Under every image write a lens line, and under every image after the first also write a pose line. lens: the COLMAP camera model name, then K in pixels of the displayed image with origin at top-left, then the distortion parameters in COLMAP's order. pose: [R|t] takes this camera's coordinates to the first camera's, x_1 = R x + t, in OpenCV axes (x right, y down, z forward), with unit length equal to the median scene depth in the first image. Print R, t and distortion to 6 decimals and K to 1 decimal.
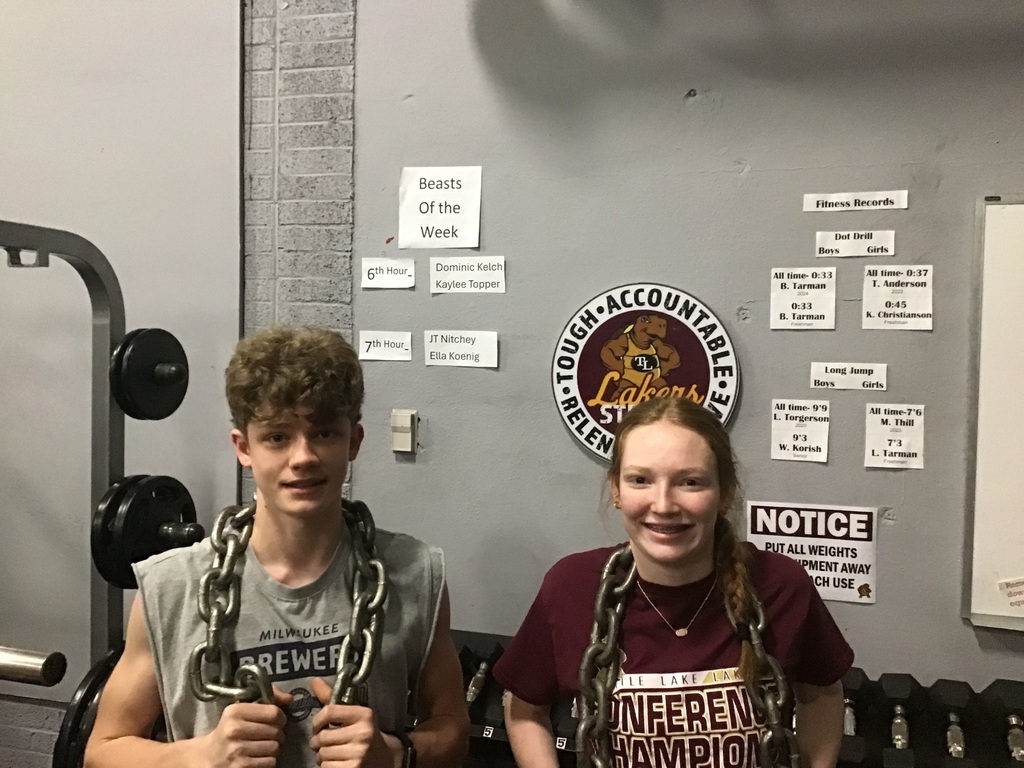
lens RADIAL K [[944.2, 0, 512.2], [0, 944.2, 385.3], [0, 0, 1]] dist [0.121523, -0.240612]
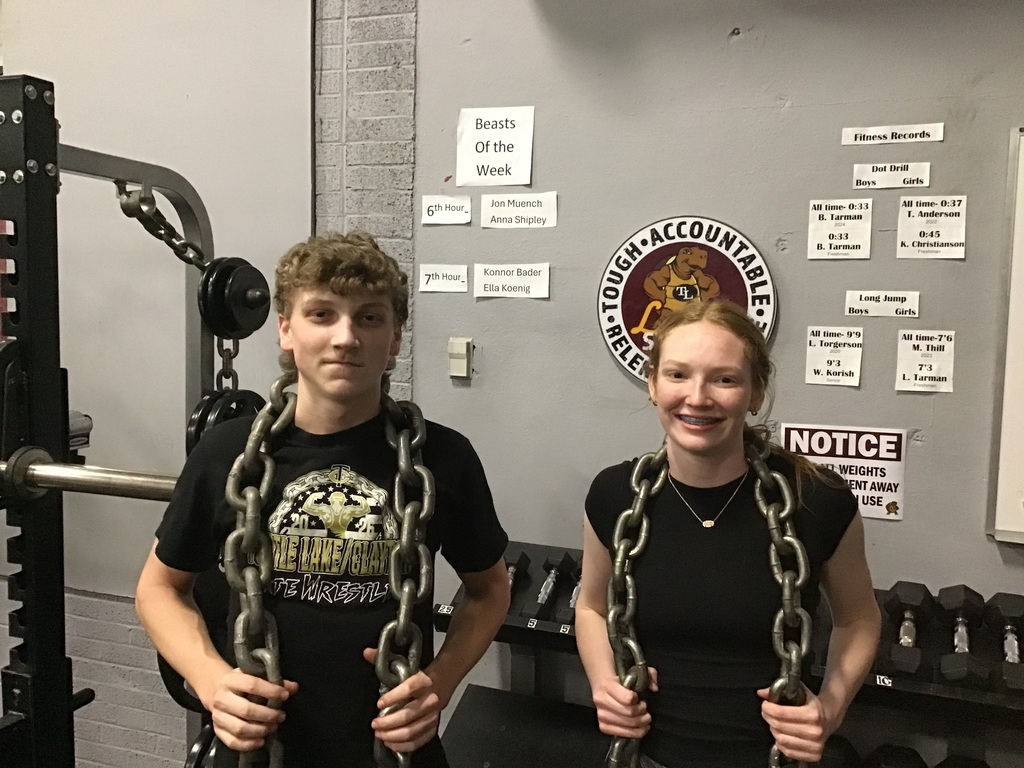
lens RADIAL K [[944.2, 0, 505.4], [0, 944.2, 385.2], [0, 0, 1]] dist [0.121523, -0.240612]
pose [[0.996739, 0.010915, -0.079947, 0.025257], [-0.007560, 0.999083, 0.042144, 0.036634], [0.080334, -0.041402, 0.995908, -0.074956]]
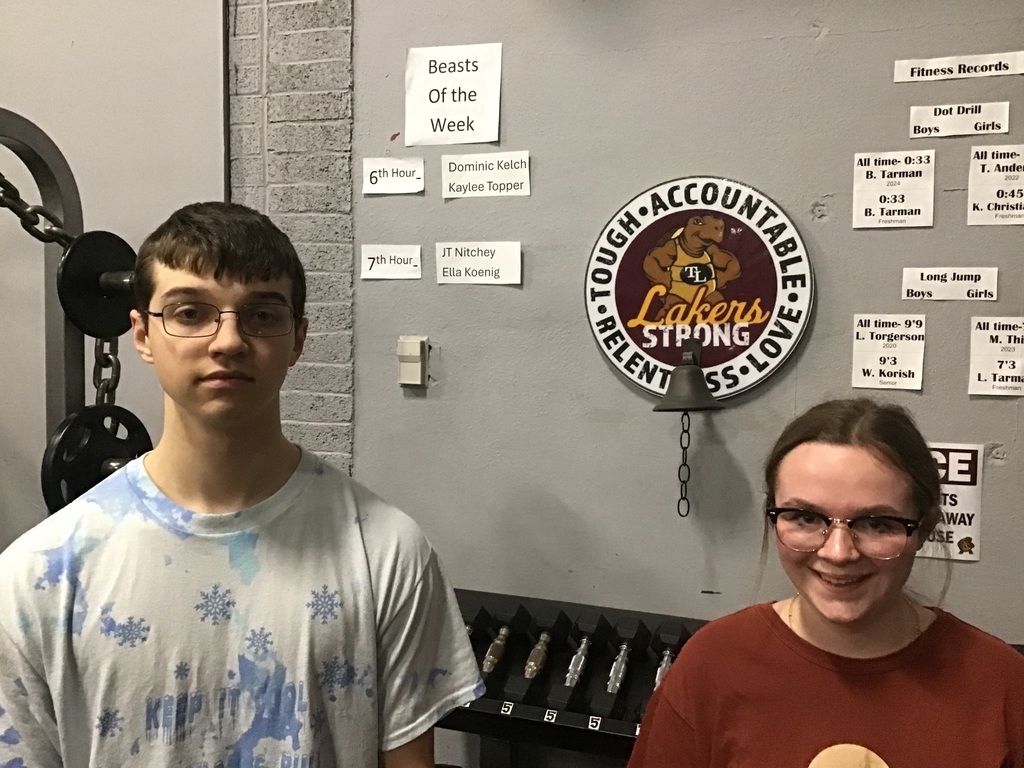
lens RADIAL K [[944.2, 0, 508.9], [0, 944.2, 387.6], [0, 0, 1]] dist [0.121523, -0.240612]
pose [[0.998963, -0.000630, -0.045529, 0.012882], [0.001720, 0.999712, 0.023918, 0.056262], [0.045501, -0.023971, 0.998677, 0.156588]]
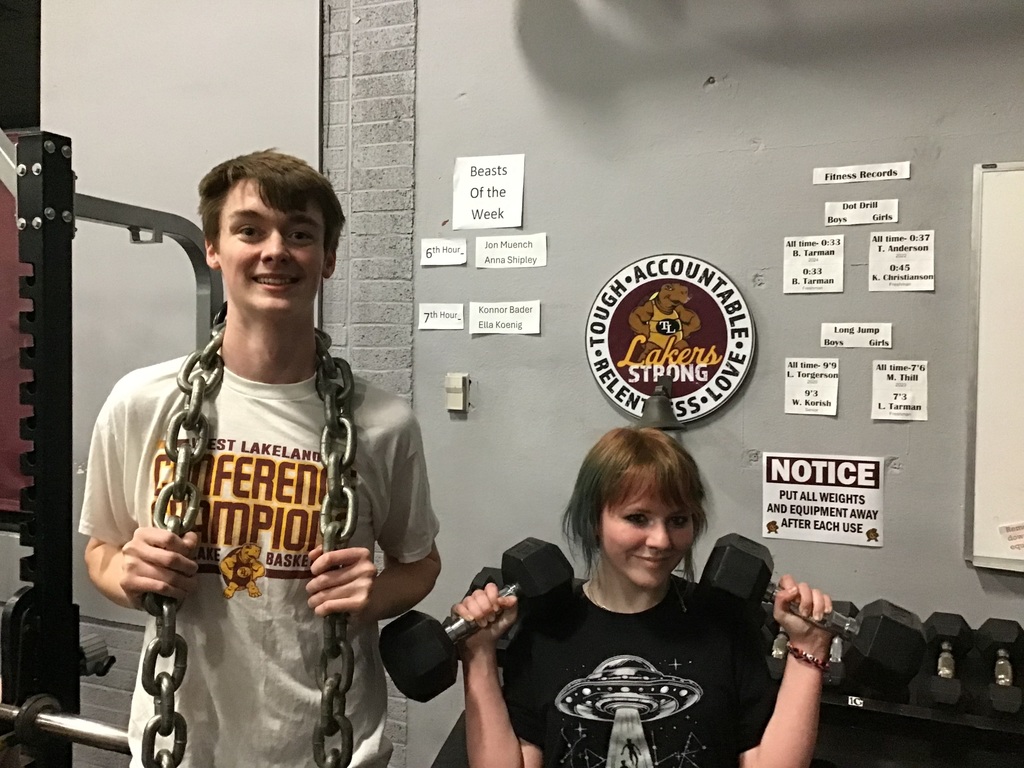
lens RADIAL K [[944.2, 0, 505.1], [0, 944.2, 381.7], [0, 0, 1]] dist [0.121523, -0.240612]
pose [[0.991747, 0.000102, -0.128214, 0.093164], [-0.002036, 0.999886, -0.014948, 0.057123], [0.128197, 0.015086, 0.991634, -0.115011]]
